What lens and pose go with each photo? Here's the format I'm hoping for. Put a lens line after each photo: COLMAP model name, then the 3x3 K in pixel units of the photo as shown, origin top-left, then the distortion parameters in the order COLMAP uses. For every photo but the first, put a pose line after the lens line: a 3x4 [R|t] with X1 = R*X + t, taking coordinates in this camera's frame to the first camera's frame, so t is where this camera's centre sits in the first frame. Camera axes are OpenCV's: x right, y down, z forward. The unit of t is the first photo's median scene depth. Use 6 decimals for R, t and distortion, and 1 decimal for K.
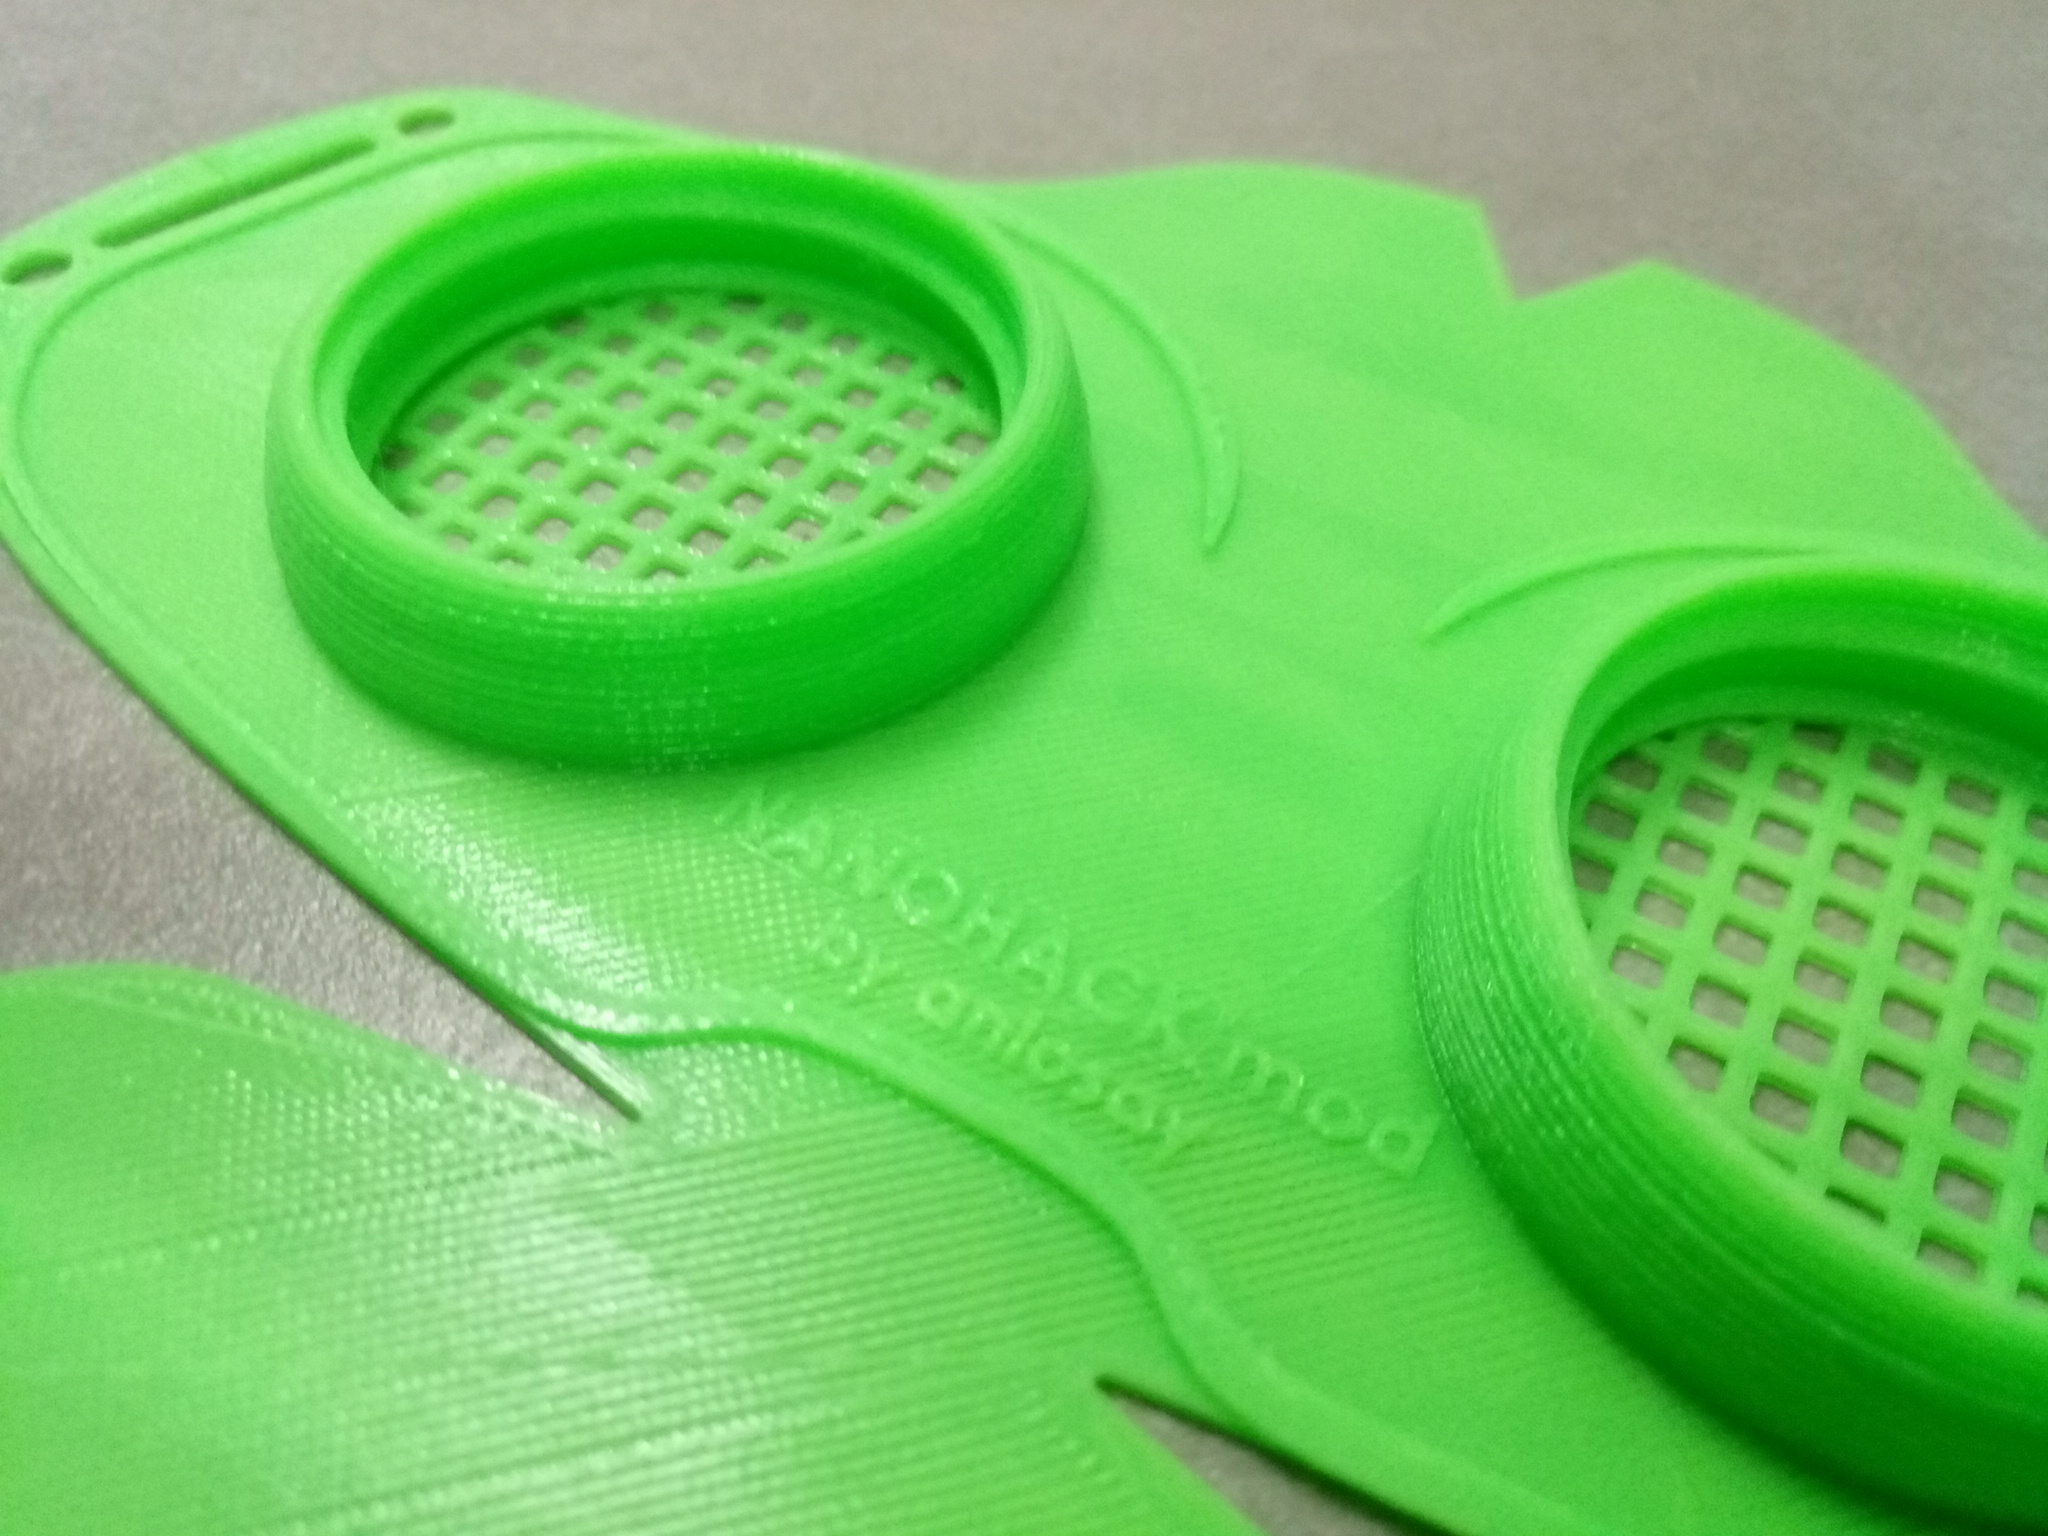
lens RADIAL K [[1580.6, 0, 1022.9], [0, 1580.6, 799.6], [0, 0, 1]] dist [-0.067215, 0.104985]
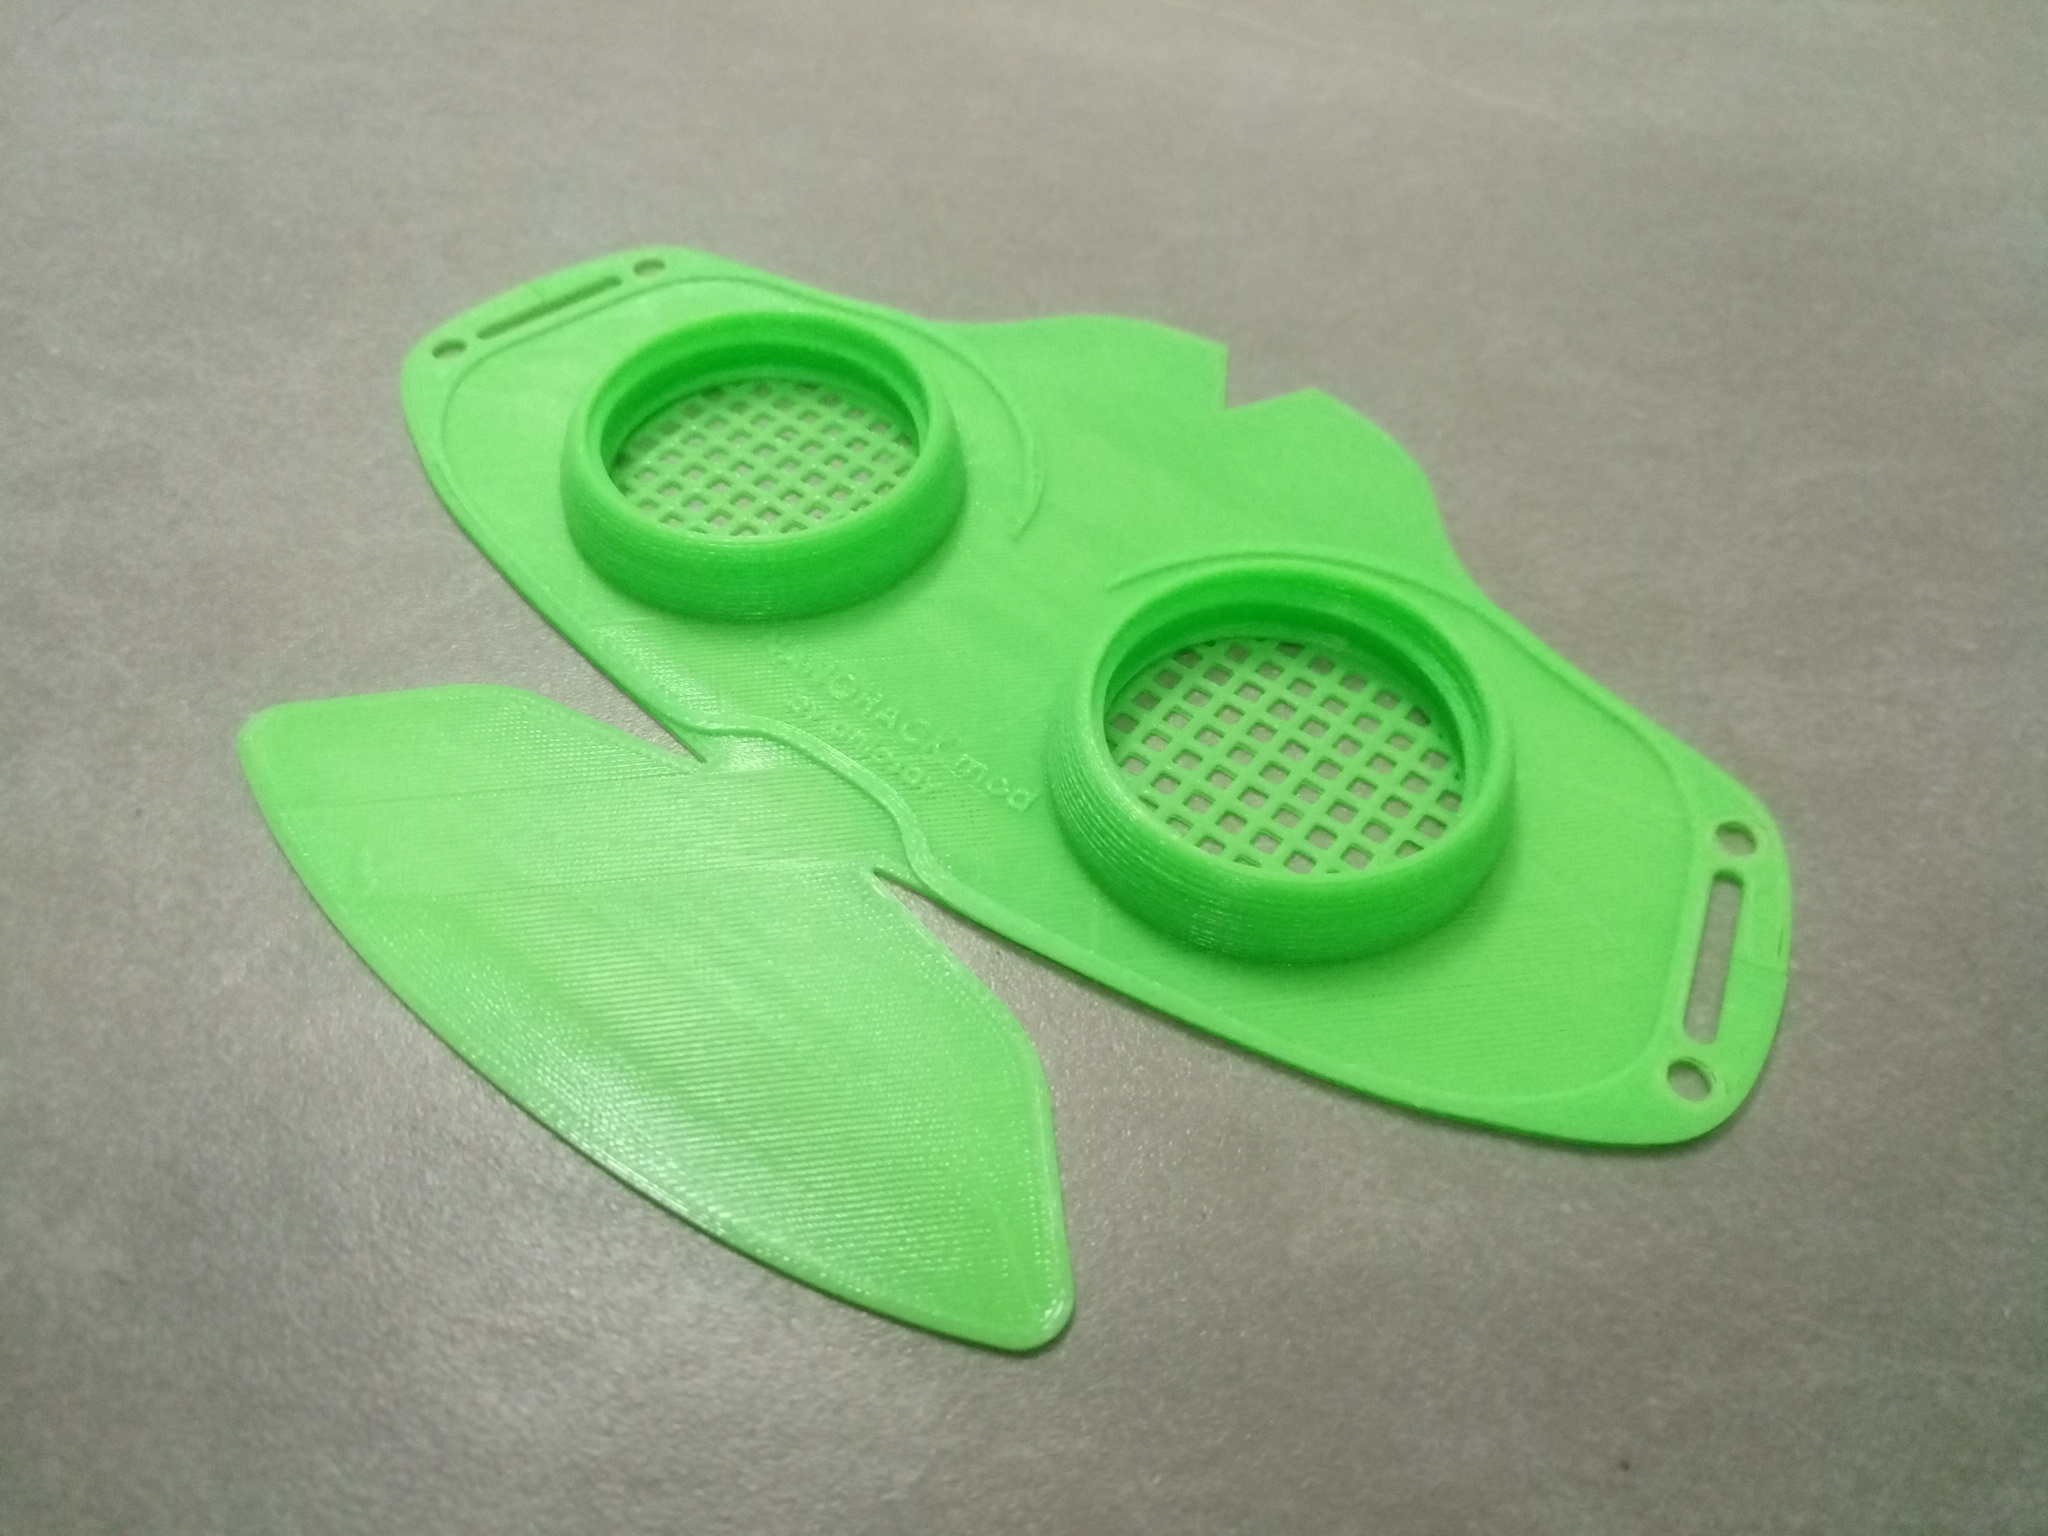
lens RADIAL K [[1463.6, 0, 1024.0], [0, 1463.6, 768.0], [0, 0, 1]] dist [-0.002194, 0.003548]
pose [[0.993123, 0.081727, -0.083831, 0.299900], [-0.080157, 0.996541, 0.021930, 0.088426], [0.085333, -0.015060, 0.996239, -0.829608]]
